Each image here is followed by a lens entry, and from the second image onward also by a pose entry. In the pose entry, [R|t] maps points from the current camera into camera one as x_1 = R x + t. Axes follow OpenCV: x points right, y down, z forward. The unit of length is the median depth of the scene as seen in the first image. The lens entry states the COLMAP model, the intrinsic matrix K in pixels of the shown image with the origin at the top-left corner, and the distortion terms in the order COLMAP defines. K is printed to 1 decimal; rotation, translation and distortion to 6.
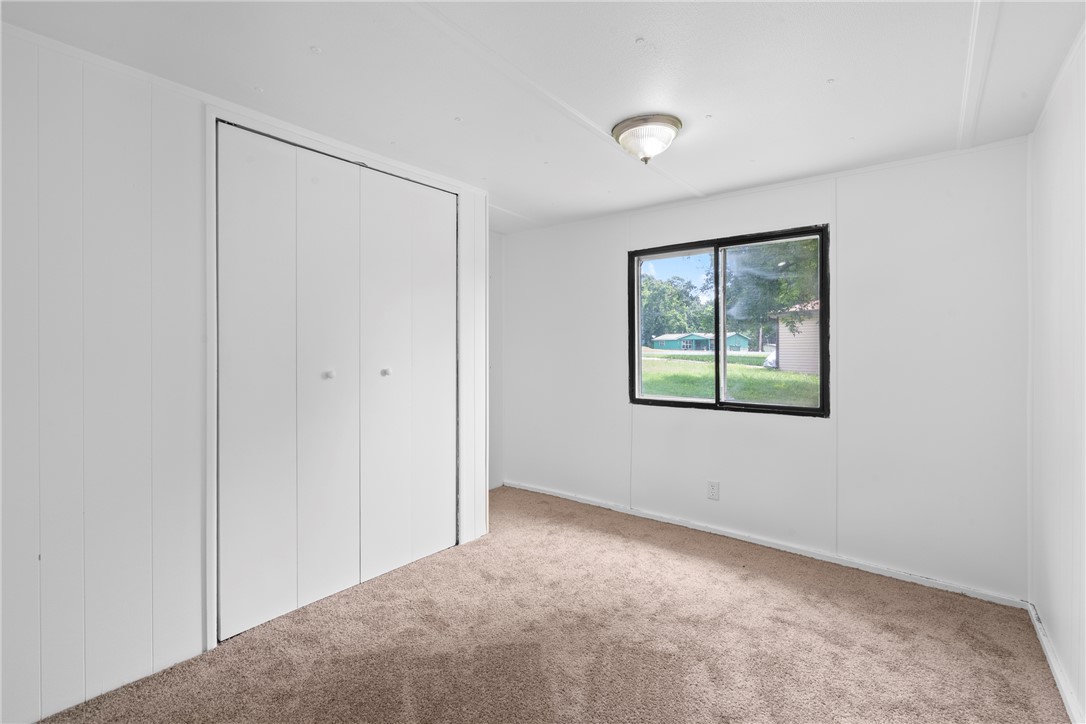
lens RADIAL K [[494.3, 0, 537.2], [0, 494.3, 356.0], [0, 0, 1]] dist [-0.001066, 0.001866]
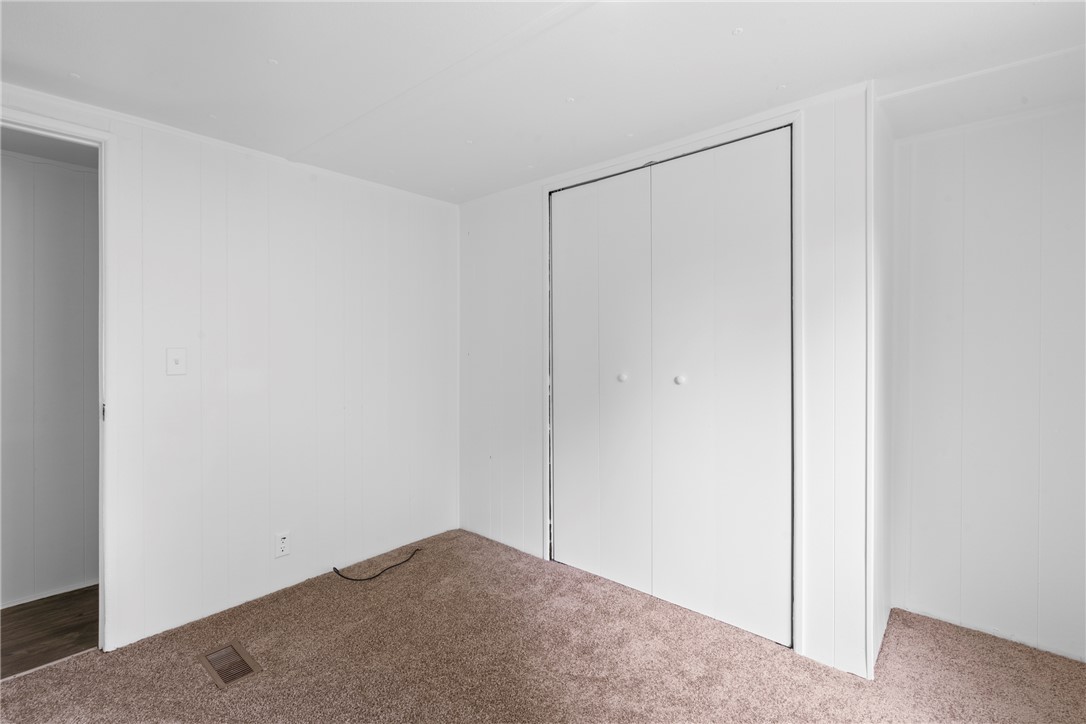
lens RADIAL K [[494.3, 0, 536.9], [0, 494.3, 354.3], [0, 0, 1]] dist [-0.001066, 0.001866]
pose [[-0.050456, 0.009849, -0.998678, 0.613991], [-0.015547, 0.999822, 0.010645, -0.020095], [0.998605, 0.016063, -0.050293, 0.813586]]
